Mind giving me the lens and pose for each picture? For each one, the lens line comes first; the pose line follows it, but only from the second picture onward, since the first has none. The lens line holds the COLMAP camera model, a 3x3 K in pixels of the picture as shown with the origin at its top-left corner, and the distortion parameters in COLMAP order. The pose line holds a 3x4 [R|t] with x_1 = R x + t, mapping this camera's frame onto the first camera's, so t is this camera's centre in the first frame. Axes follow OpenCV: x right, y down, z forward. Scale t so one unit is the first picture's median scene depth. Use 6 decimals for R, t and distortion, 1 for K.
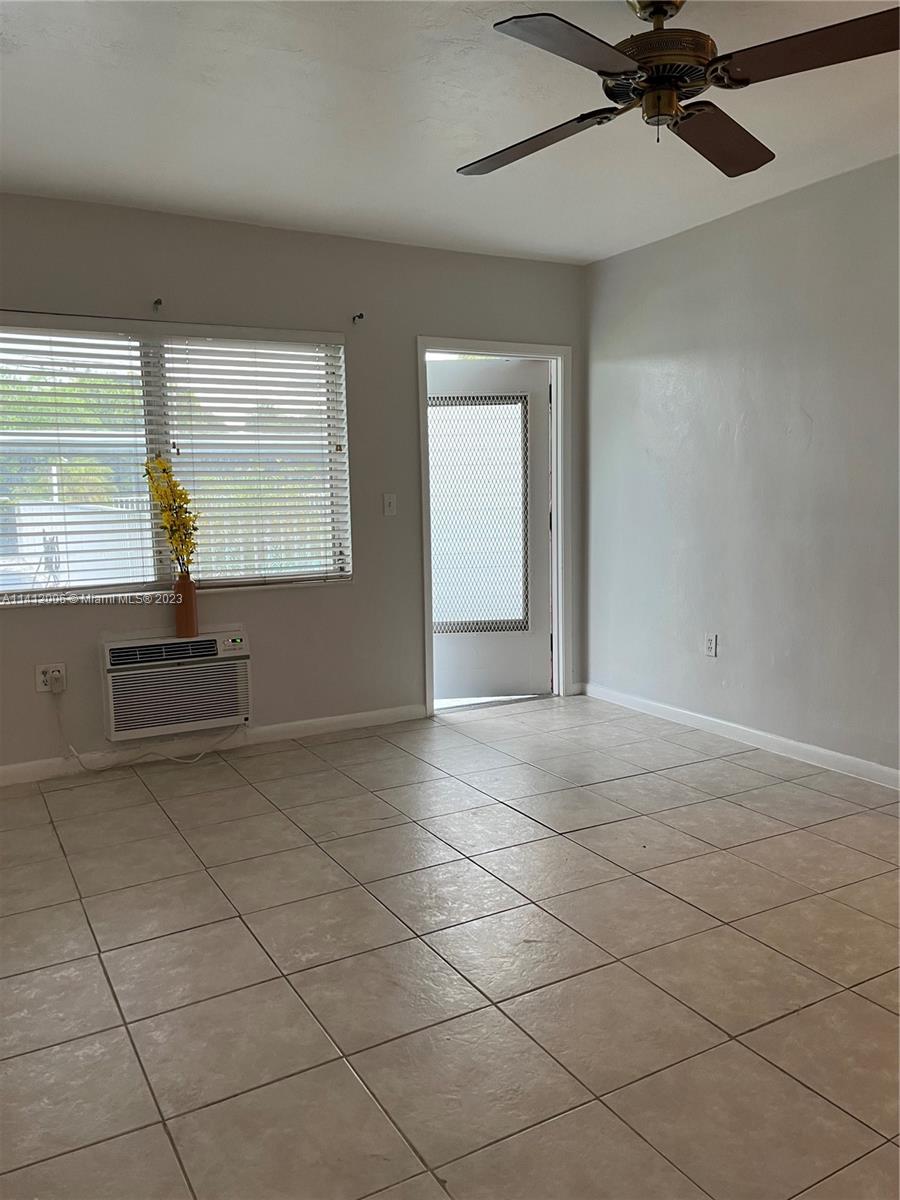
lens RADIAL K [[913.2, 0, 449.6], [0, 913.2, 619.0], [0, 0, 1]] dist [0.086320, -0.115236]
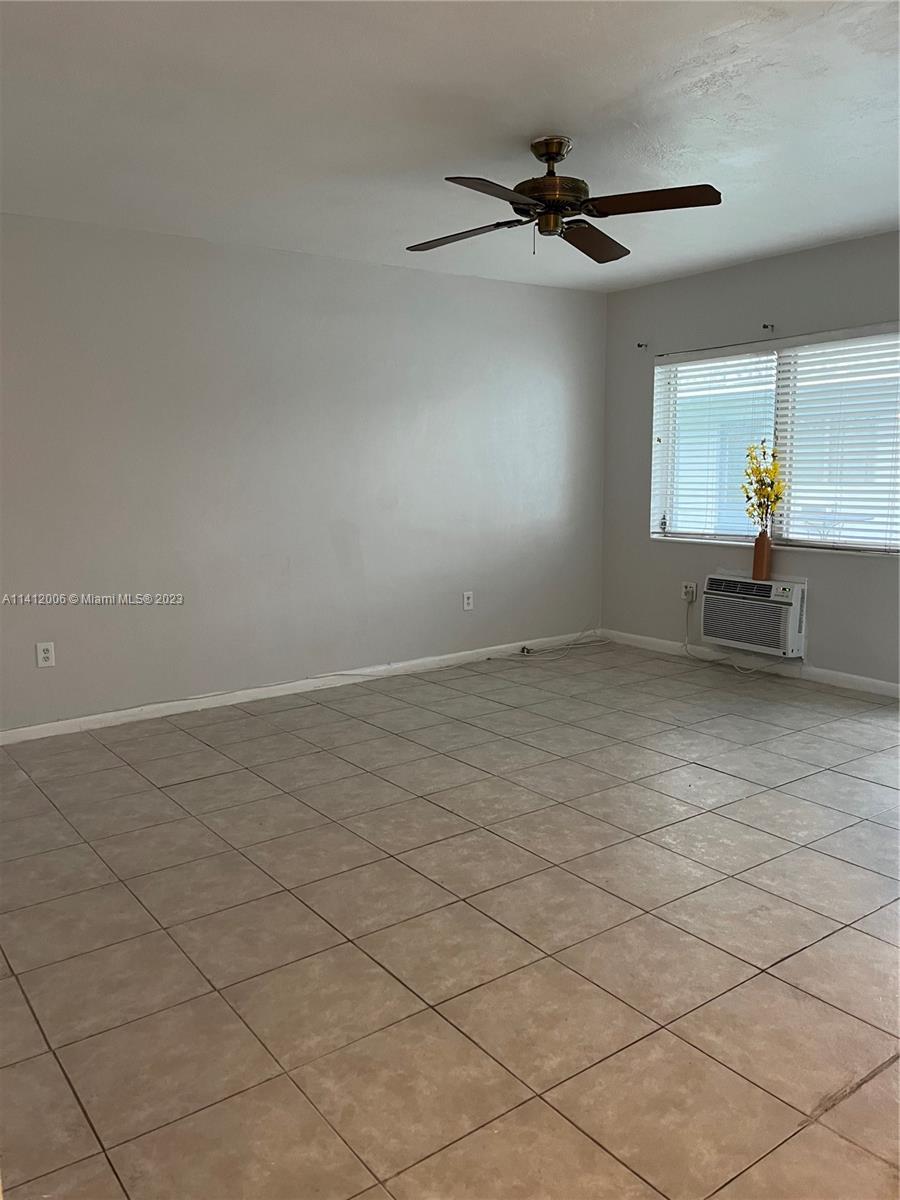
lens RADIAL K [[913.2, 0, 449.6], [0, 913.2, 619.0], [0, 0, 1]] dist [0.086320, -0.115236]
pose [[0.148752, 0.186290, -0.971169, 0.951182], [-0.134229, 0.976809, 0.166812, -0.087560], [0.979722, 0.105545, 0.170308, 0.348194]]
